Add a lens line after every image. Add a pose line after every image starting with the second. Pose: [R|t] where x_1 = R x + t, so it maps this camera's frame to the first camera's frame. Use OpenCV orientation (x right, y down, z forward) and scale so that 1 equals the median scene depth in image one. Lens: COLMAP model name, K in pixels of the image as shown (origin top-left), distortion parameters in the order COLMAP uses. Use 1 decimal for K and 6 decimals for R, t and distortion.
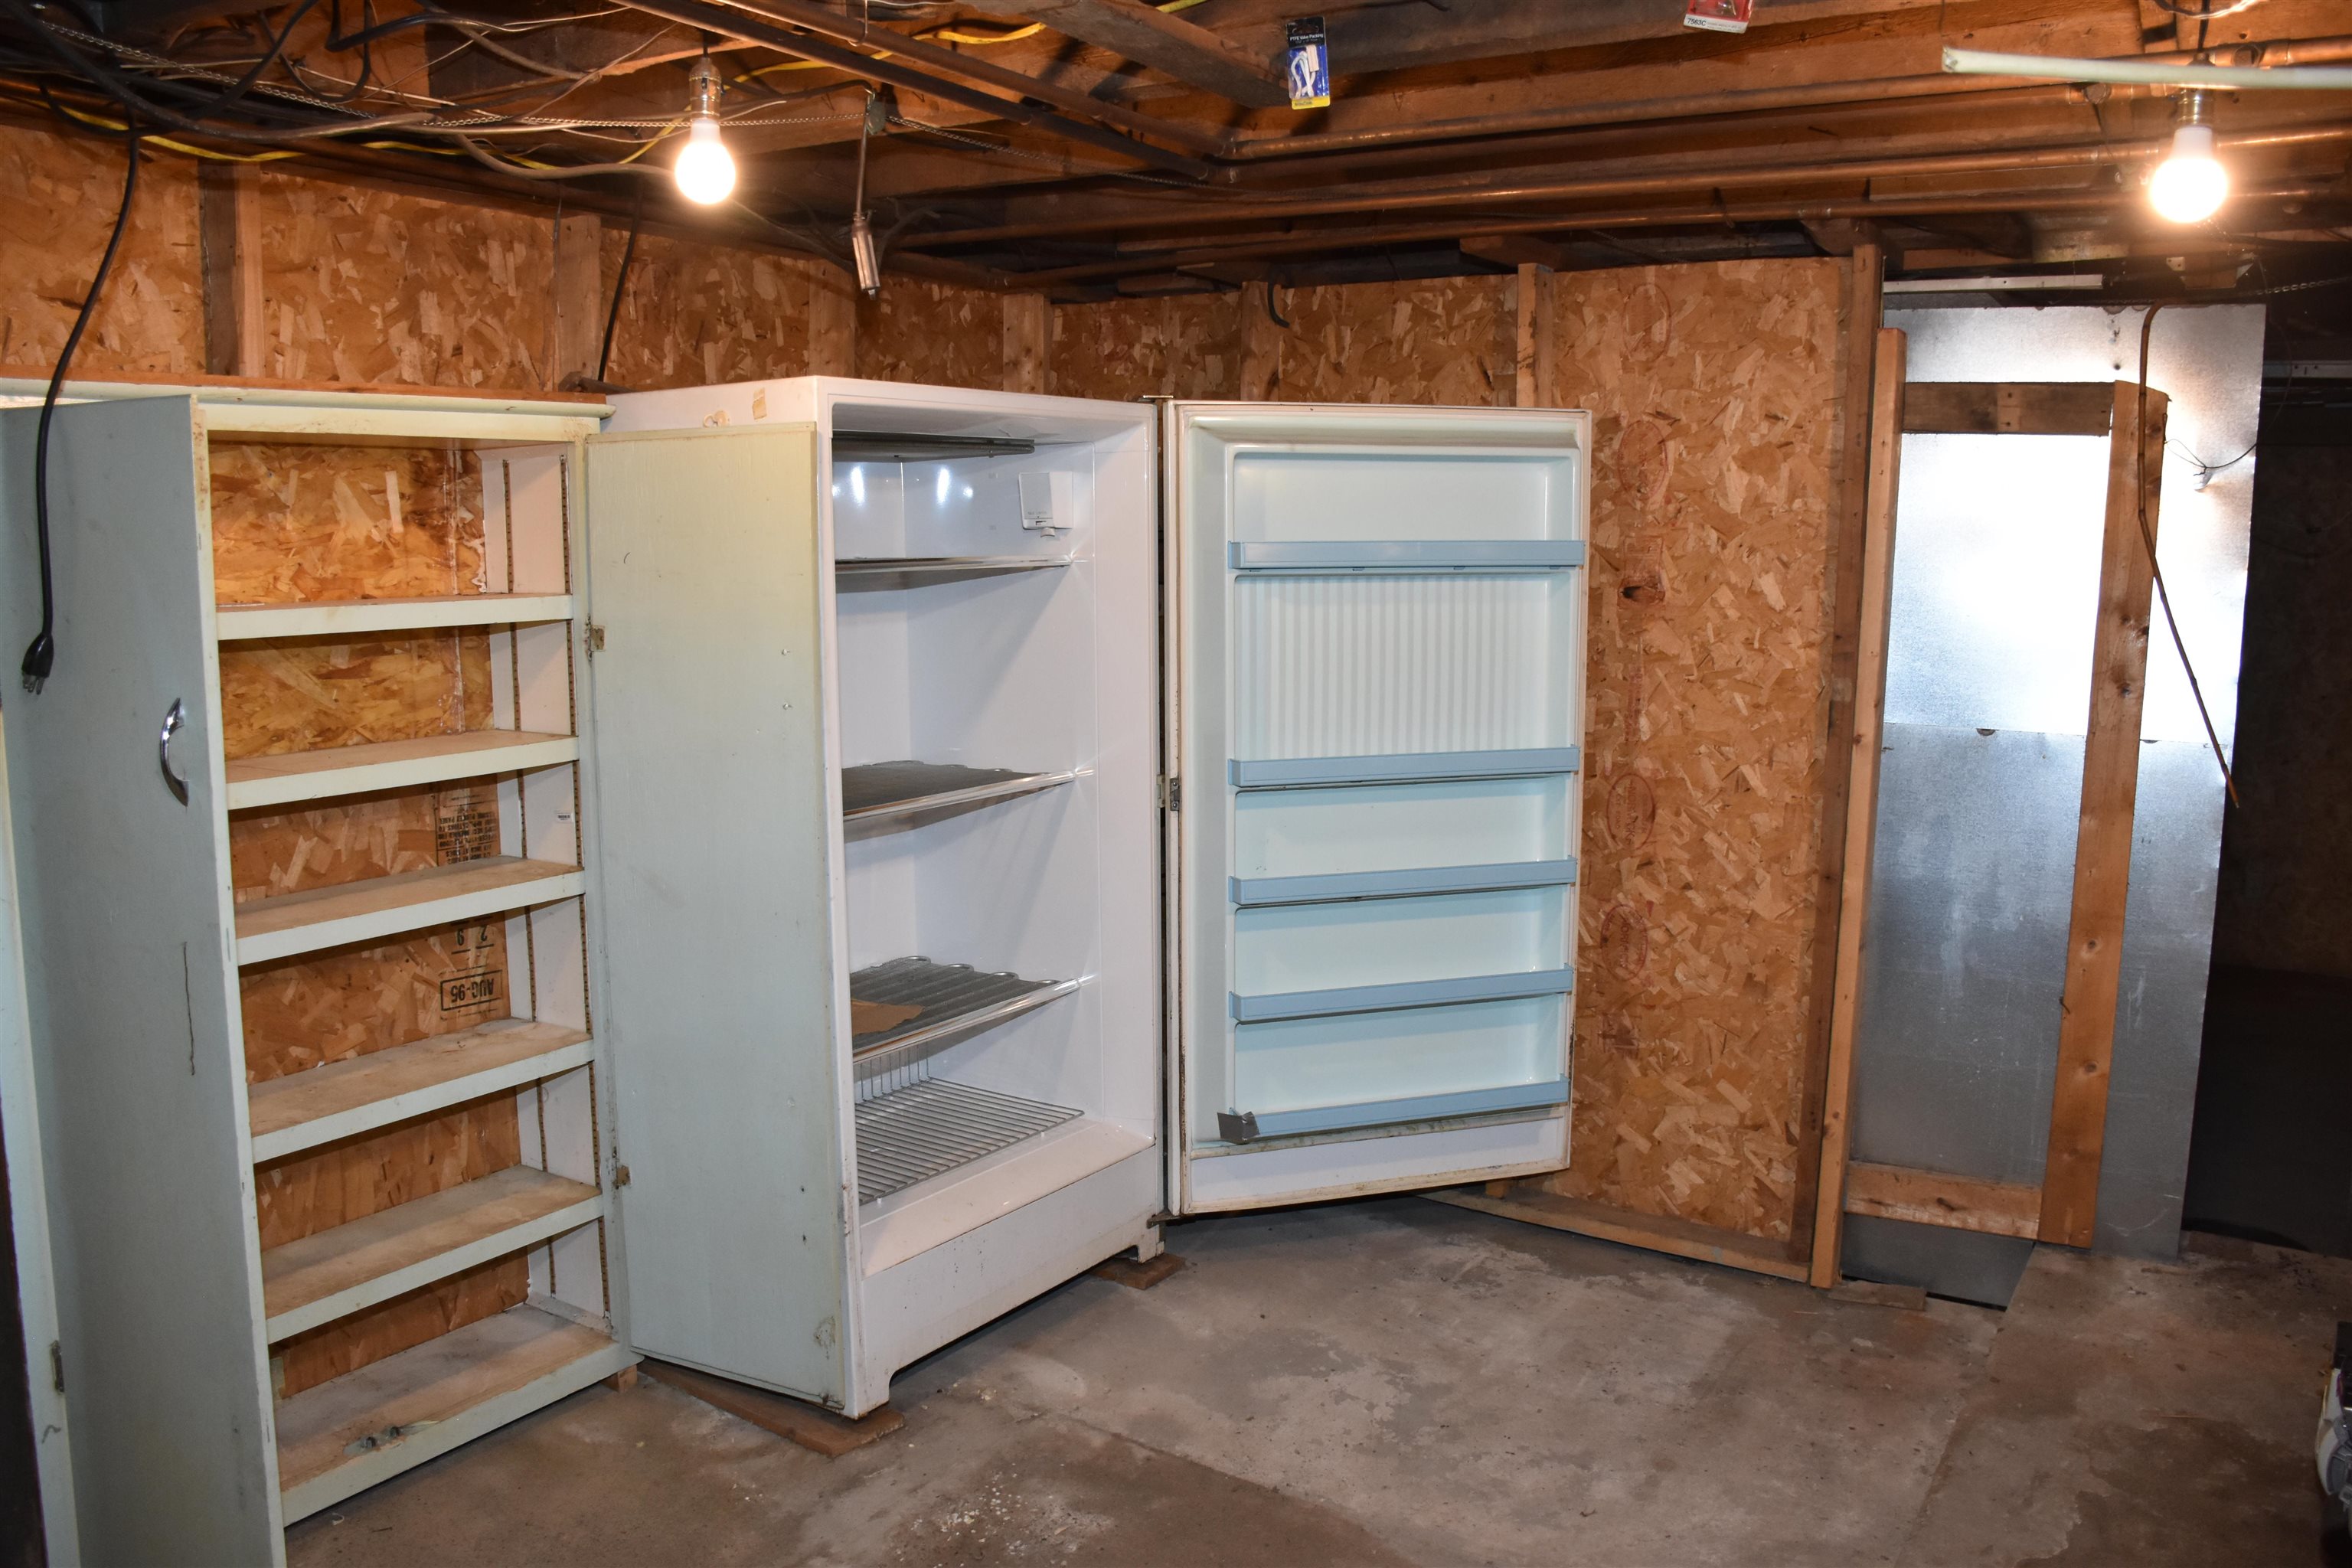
lens RADIAL K [[1849.3, 0, 1174.2], [0, 1849.3, 810.6], [0, 0, 1]] dist [-0.146503, 0.101278]
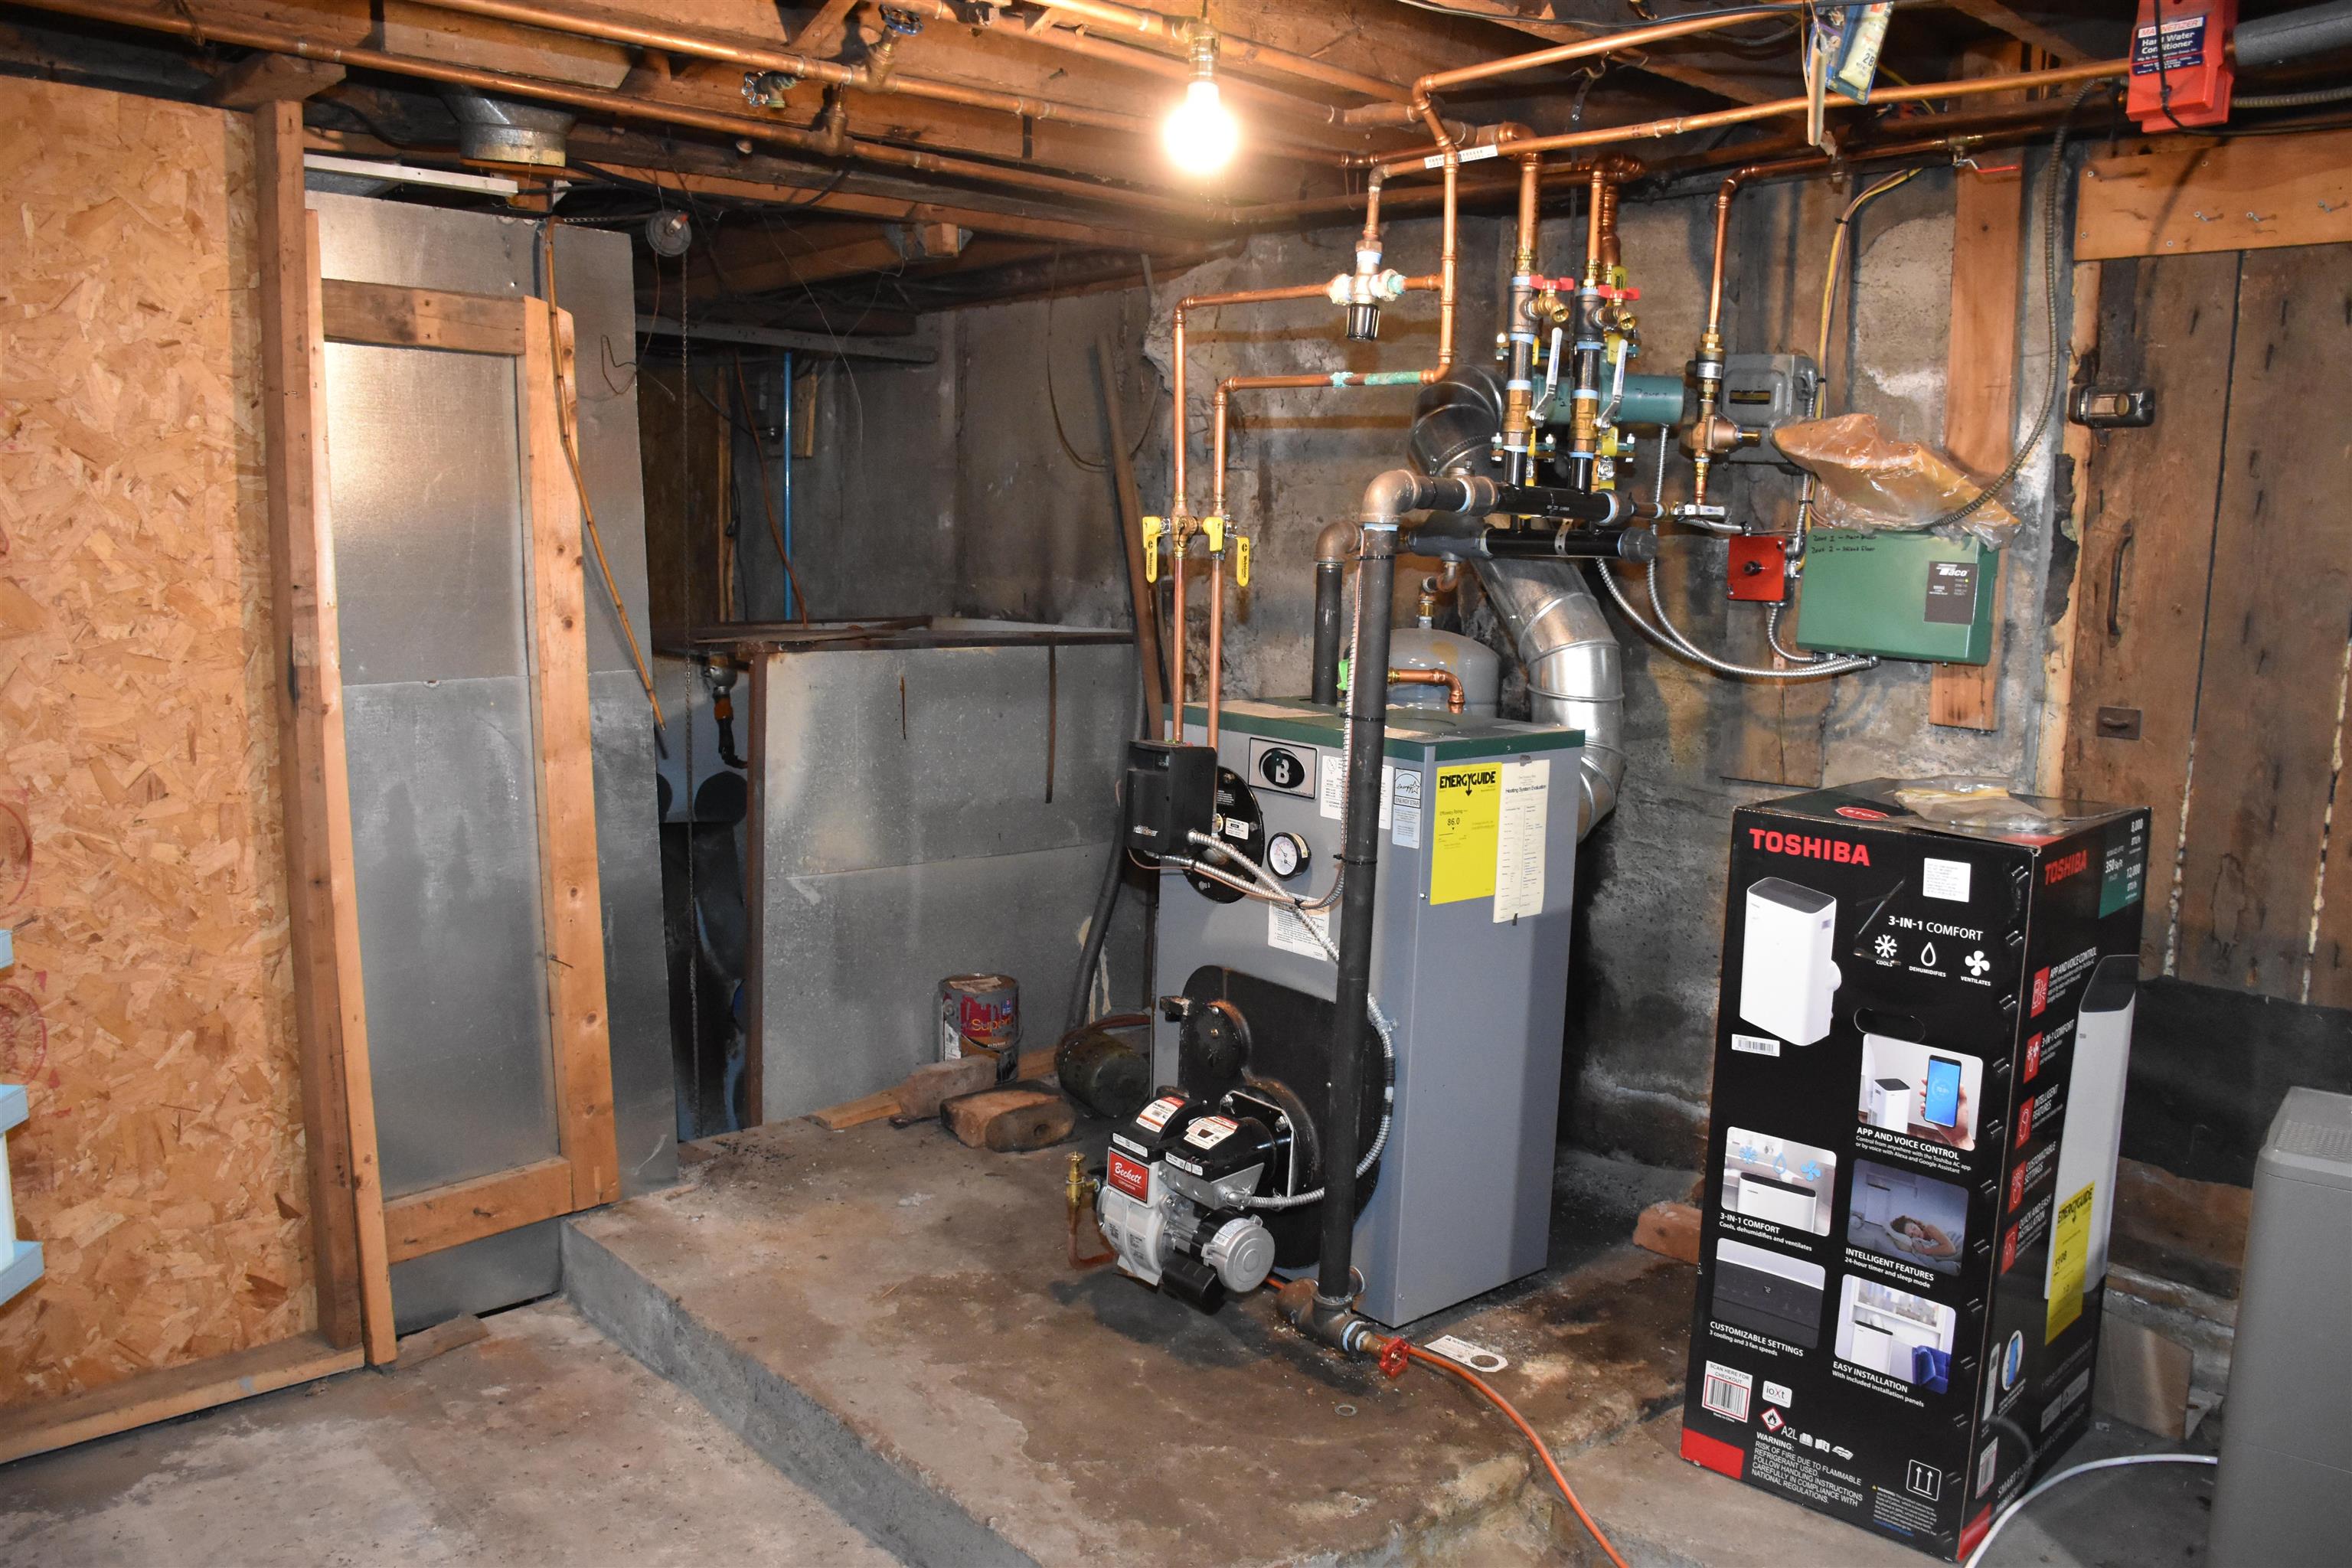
lens RADIAL K [[1849.3, 0, 1174.2], [0, 1849.3, 810.6], [0, 0, 1]] dist [-0.146503, 0.101278]
pose [[0.236904, -0.157377, 0.958702, -0.315334], [0.128753, 0.983174, 0.129579, -0.049447], [-0.962964, 0.092738, 0.253181, 0.415549]]
